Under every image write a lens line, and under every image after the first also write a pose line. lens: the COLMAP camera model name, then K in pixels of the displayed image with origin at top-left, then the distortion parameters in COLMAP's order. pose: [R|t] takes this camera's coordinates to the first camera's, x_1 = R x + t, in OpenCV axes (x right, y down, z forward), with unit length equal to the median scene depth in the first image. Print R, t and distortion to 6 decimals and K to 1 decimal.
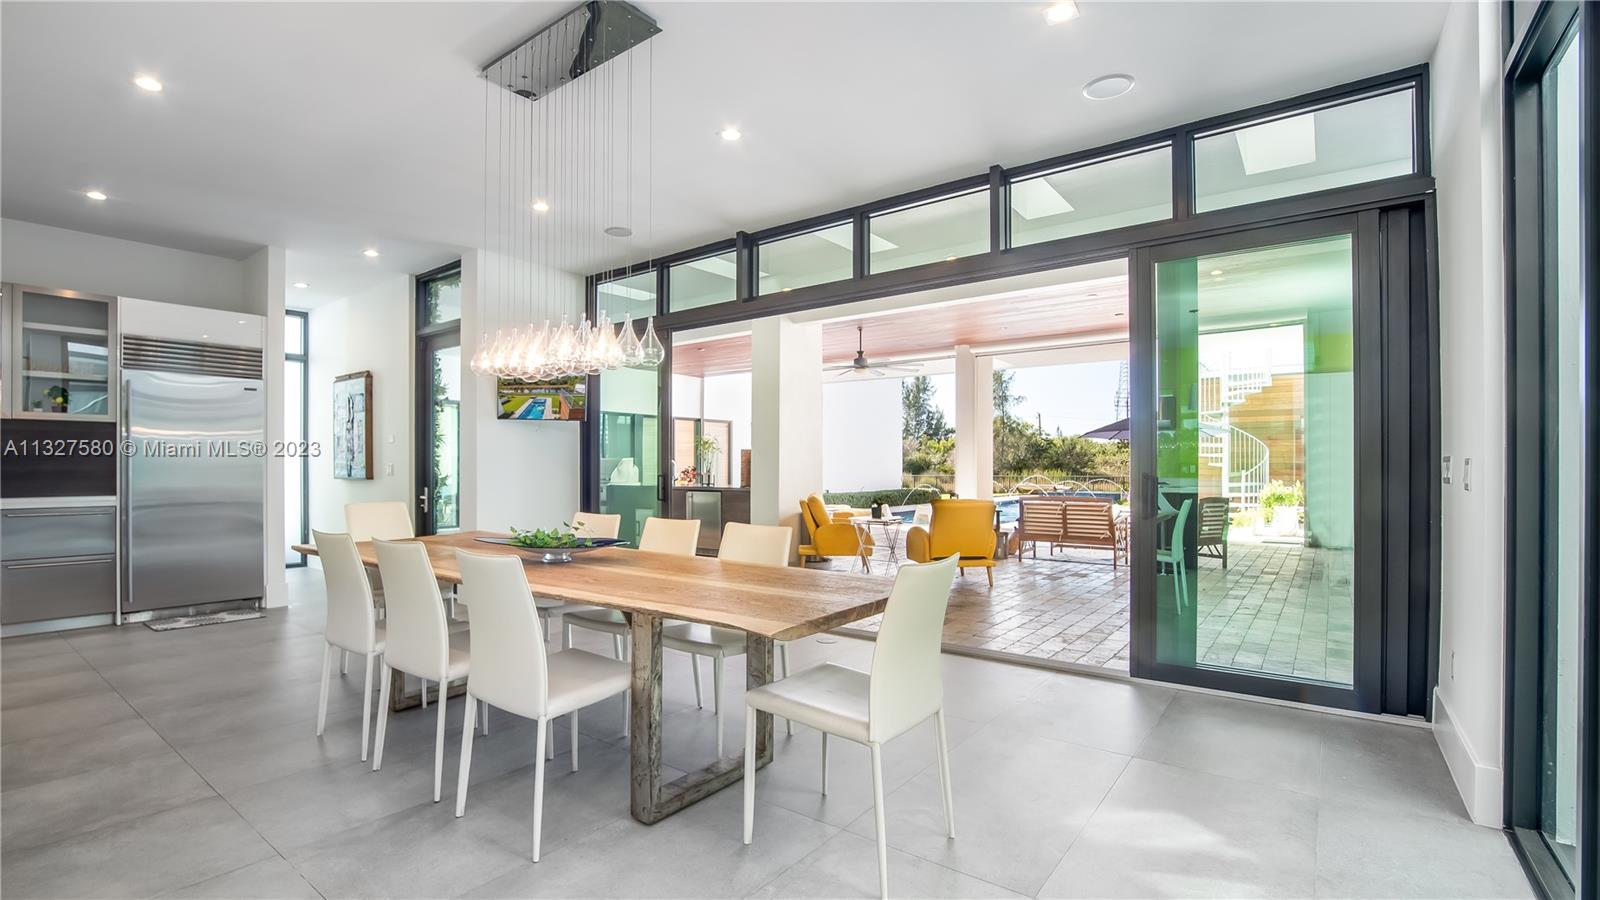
lens RADIAL K [[729.4, 0, 768.8], [0, 729.4, 479.8], [0, 0, 1]] dist [-0.000850, 0.000168]
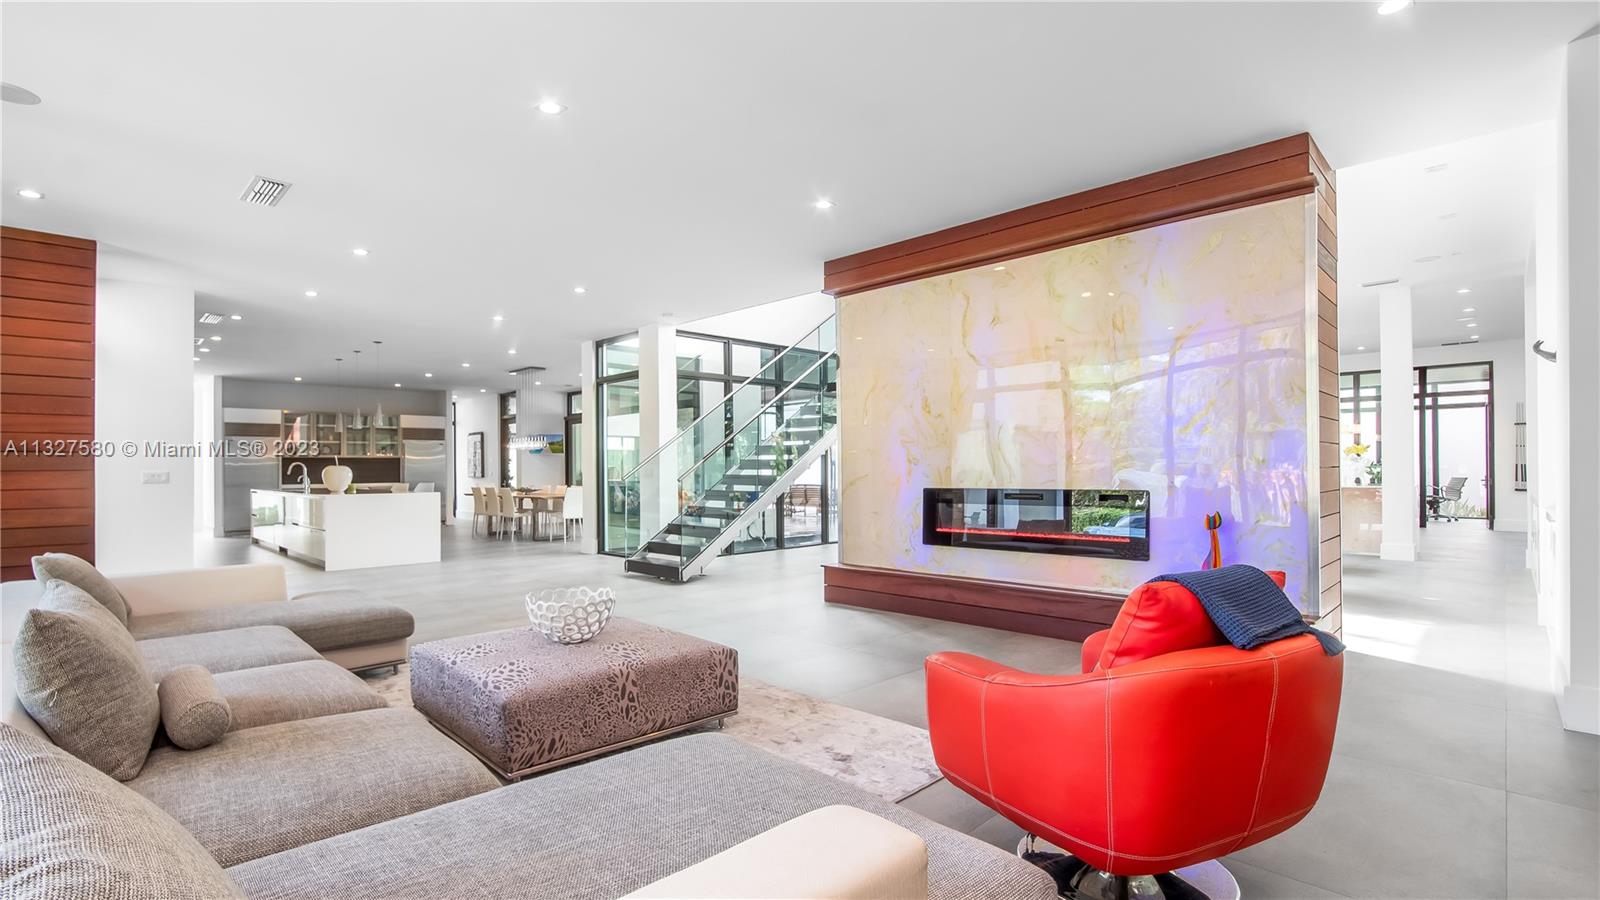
lens RADIAL K [[729.4, 0, 765.0], [0, 729.4, 477.6], [0, 0, 1]] dist [-0.000850, 0.000168]
pose [[0.992029, -0.007034, -0.125815, 0.693631], [0.007866, 0.999950, 0.006112, -0.007904], [0.125766, -0.007053, 0.992035, -1.299016]]
